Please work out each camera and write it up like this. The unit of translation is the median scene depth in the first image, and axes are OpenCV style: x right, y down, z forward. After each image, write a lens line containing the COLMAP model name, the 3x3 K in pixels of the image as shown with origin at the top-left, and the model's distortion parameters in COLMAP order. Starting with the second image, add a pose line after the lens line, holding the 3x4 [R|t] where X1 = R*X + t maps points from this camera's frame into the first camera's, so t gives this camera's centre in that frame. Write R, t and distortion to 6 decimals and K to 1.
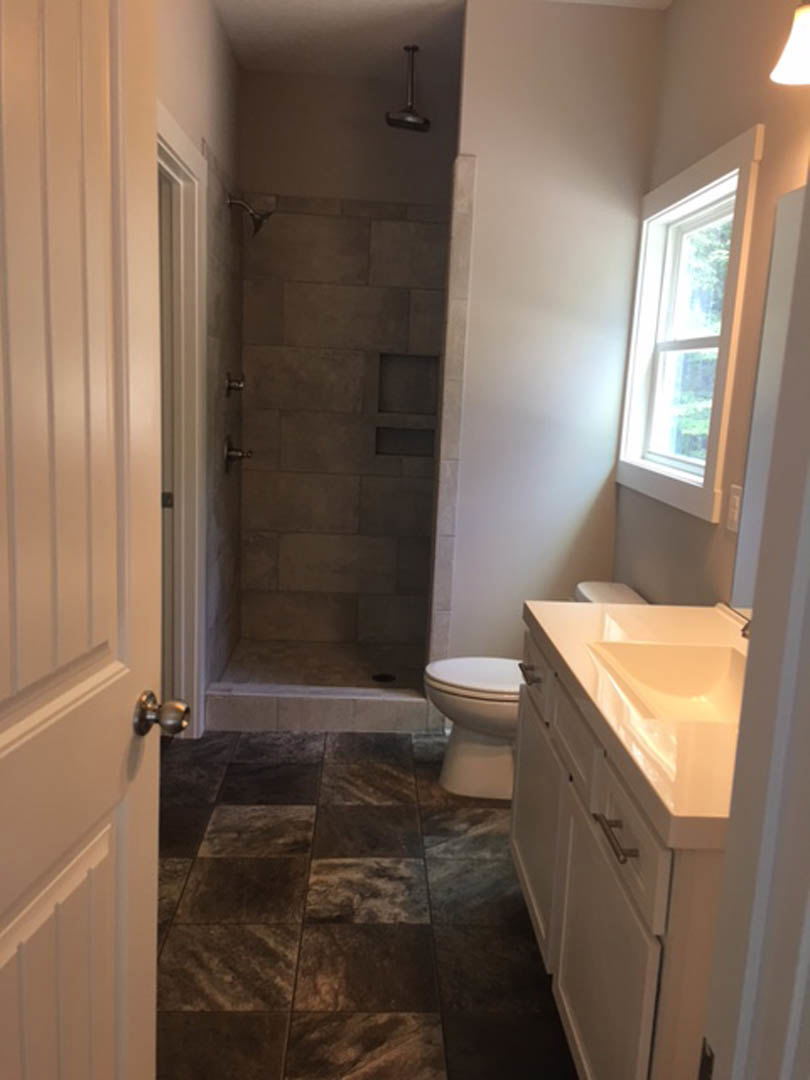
lens RADIAL K [[911.8, 0, 413.6], [0, 911.8, 539.1], [0, 0, 1]] dist [0.113748, -0.172677]
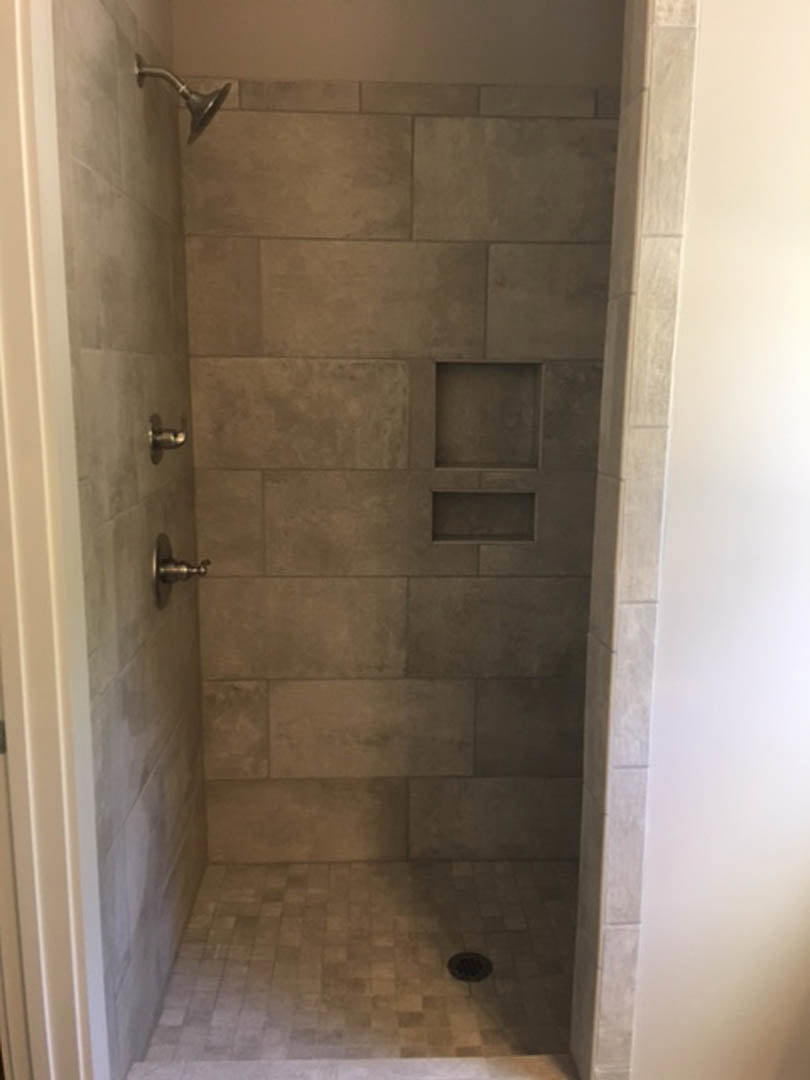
lens RADIAL K [[911.8, 0, 405.6], [0, 911.8, 538.5], [0, 0, 1]] dist [0.113748, -0.172677]
pose [[0.999252, -0.036440, -0.012908, -0.053466], [0.036517, 0.999316, 0.005774, -0.102051], [0.012689, -0.006241, 0.999900, 0.453111]]
